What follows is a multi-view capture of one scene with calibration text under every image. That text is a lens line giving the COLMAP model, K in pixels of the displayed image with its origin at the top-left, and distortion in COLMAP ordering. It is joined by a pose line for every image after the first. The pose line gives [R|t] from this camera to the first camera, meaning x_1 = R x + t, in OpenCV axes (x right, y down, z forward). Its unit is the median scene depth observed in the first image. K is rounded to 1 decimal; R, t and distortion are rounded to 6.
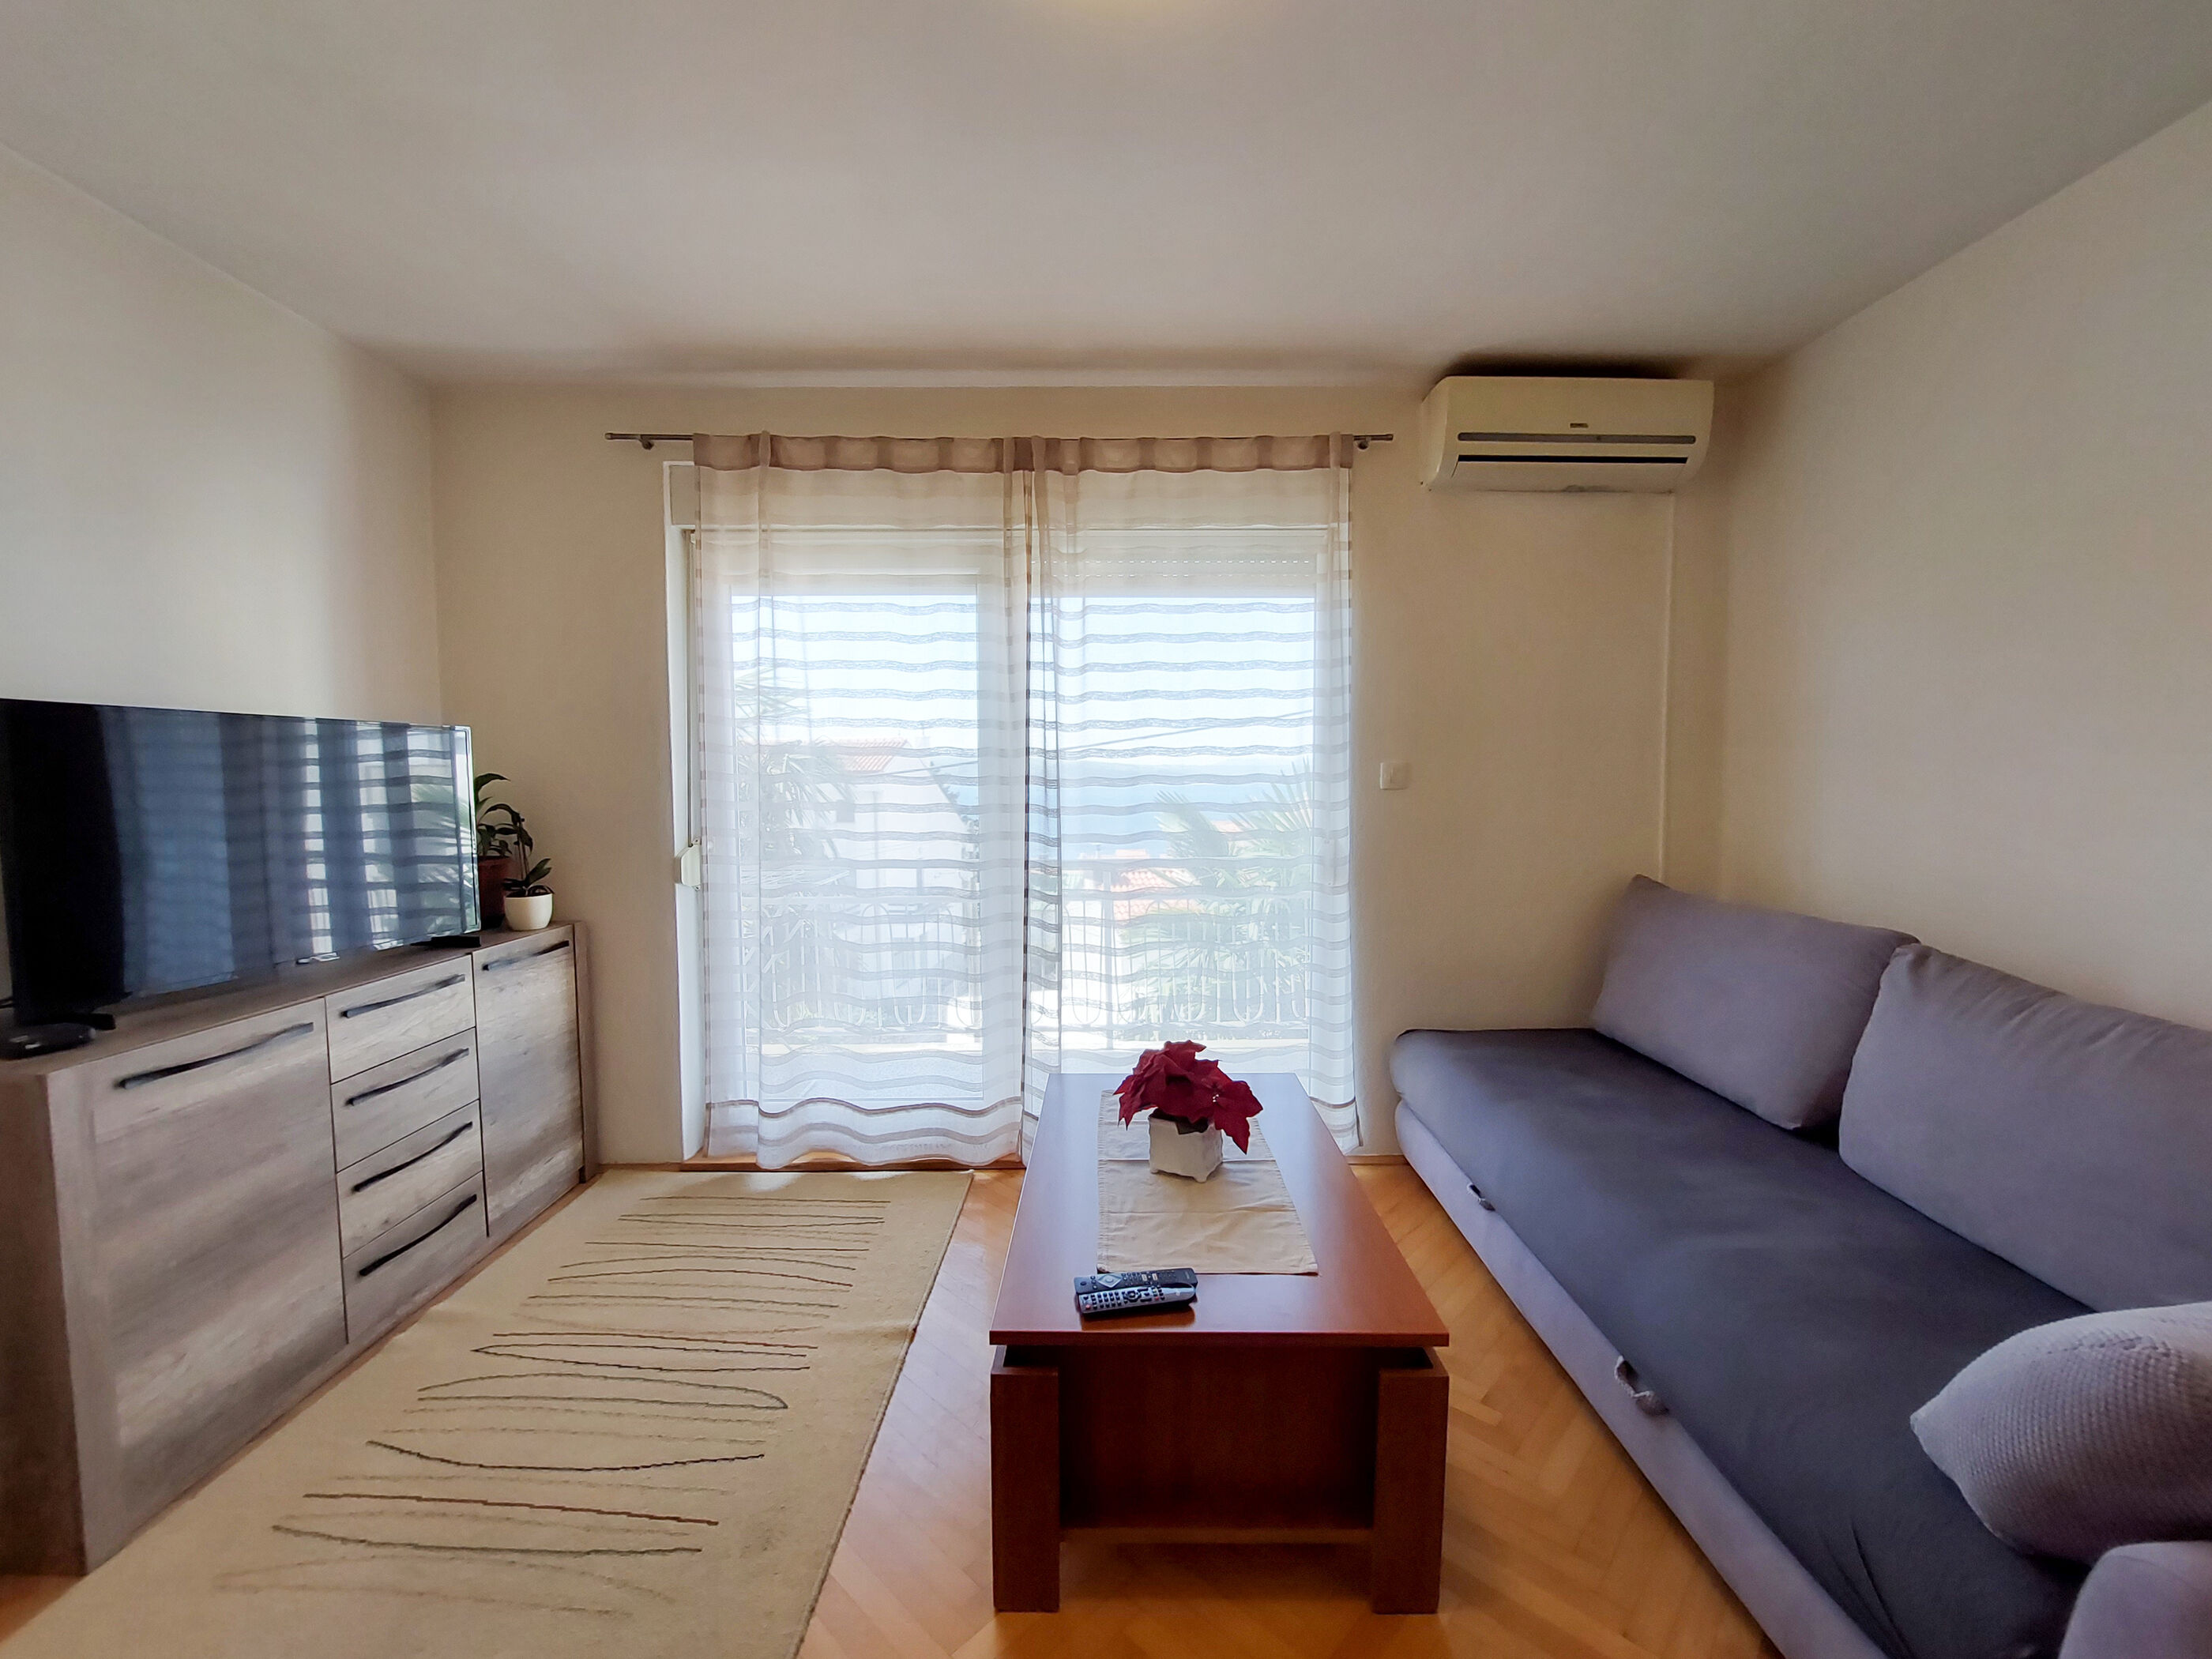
lens RADIAL K [[887.6, 0, 1106.0], [0, 887.6, 829.5], [0, 0, 1]] dist [-0.016511, -0.000331]
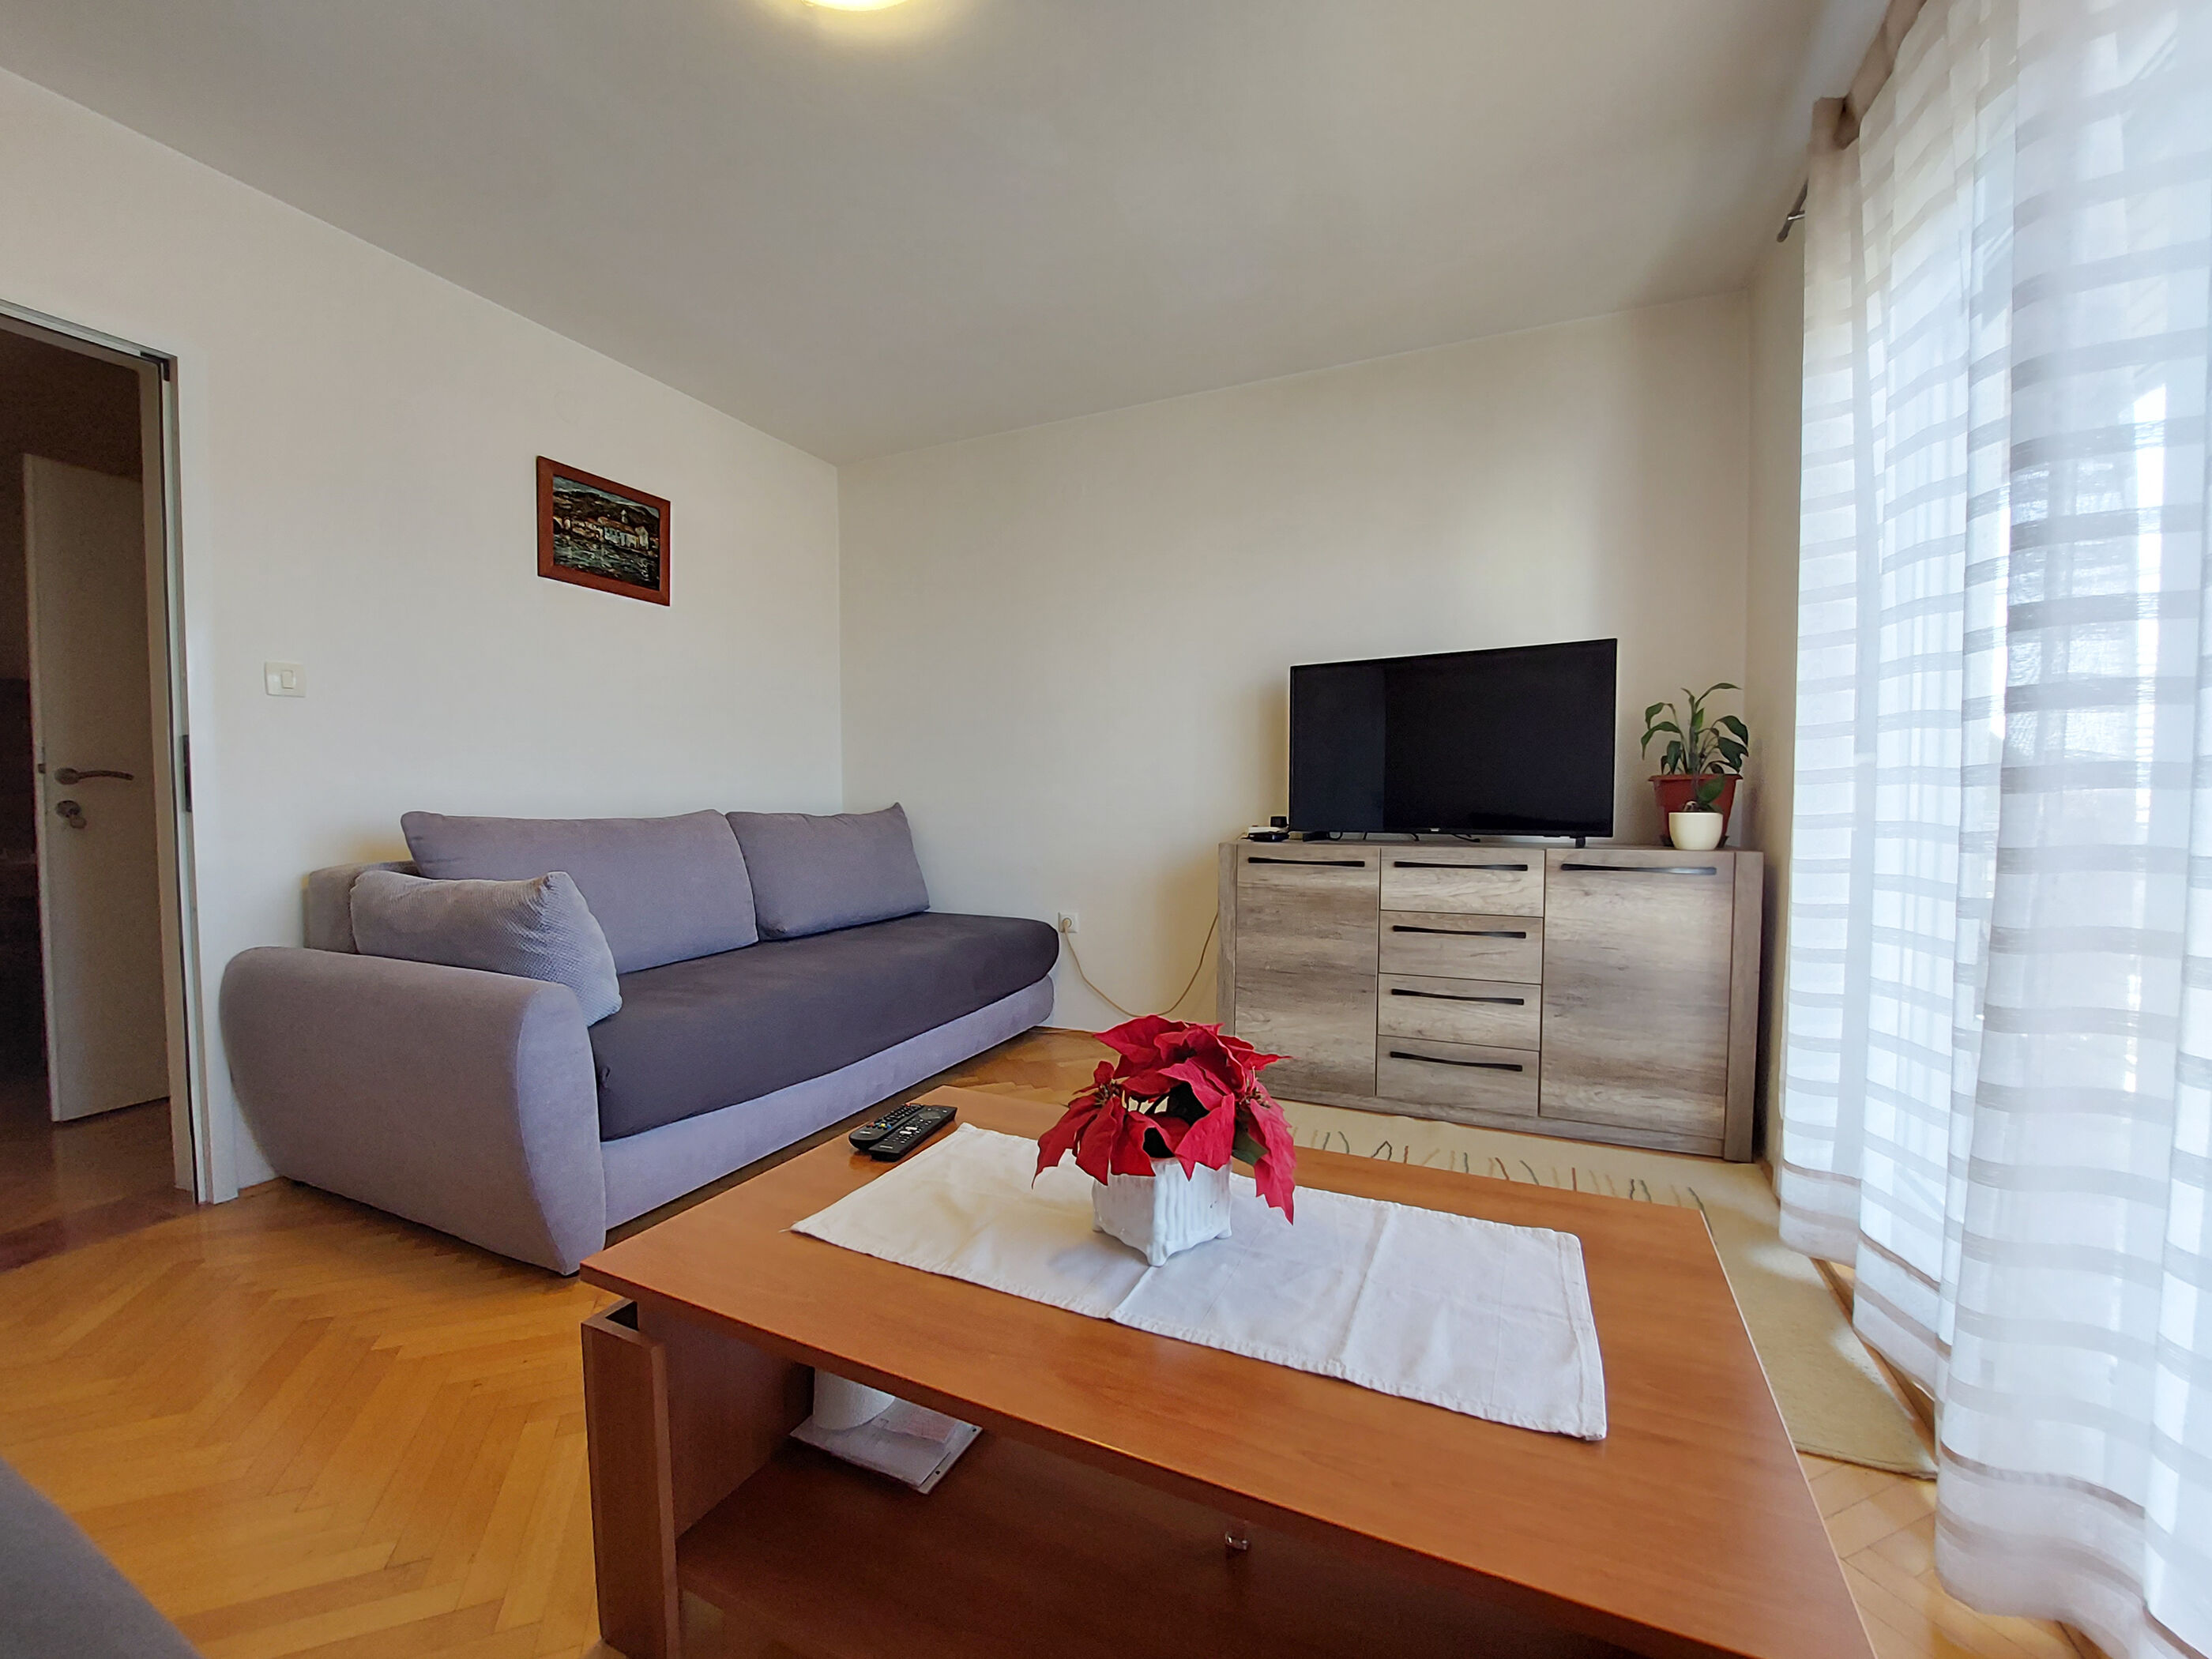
lens RADIAL K [[902.7, 0, 1106.0], [0, 902.7, 829.5], [0, 0, 1]] dist [-0.010377, -0.000106]
pose [[-0.420737, 0.037813, -0.906394, 0.459798], [-0.045749, 0.996975, 0.062828, 0.064621], [0.906028, 0.067900, -0.417735, 0.872477]]
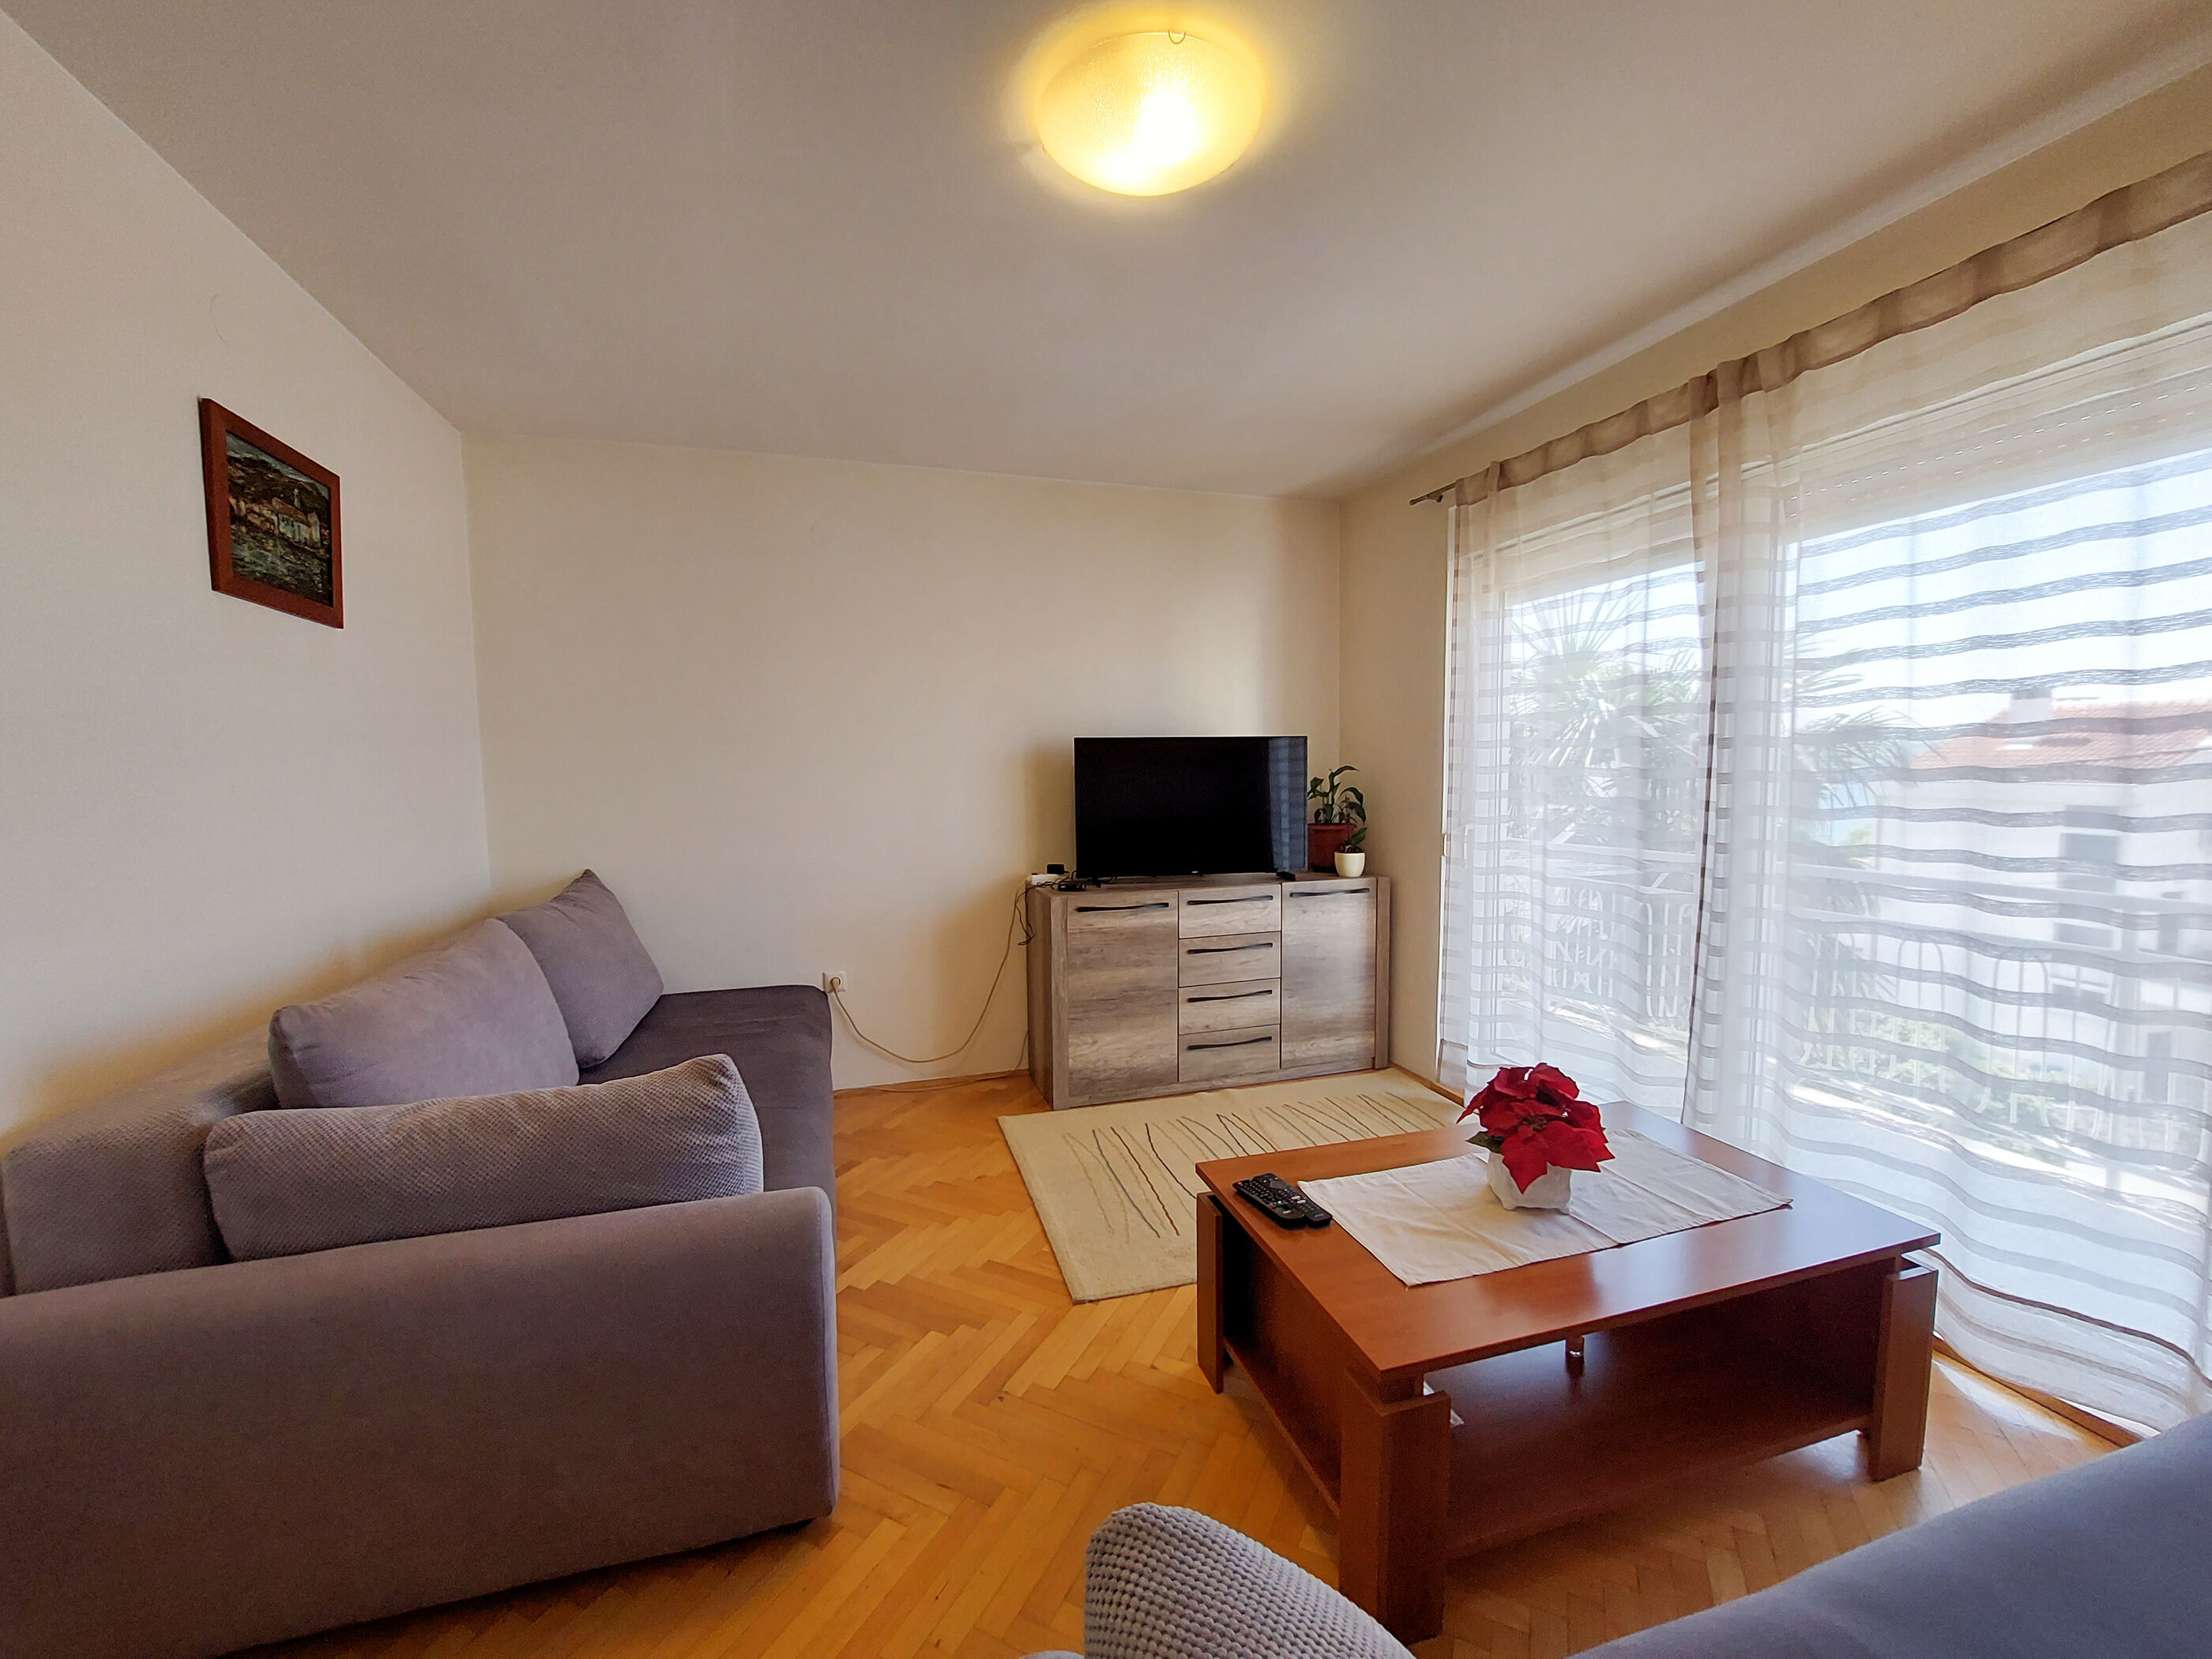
lens RADIAL K [[887.6, 0, 1106.0], [0, 887.6, 829.5], [0, 0, 1]] dist [-0.016511, -0.000331]
pose [[0.293493, 0.068489, -0.953505, 0.603236], [-0.042081, 0.997389, 0.058689, -0.029313], [0.955035, 0.022900, 0.295609, 0.216464]]
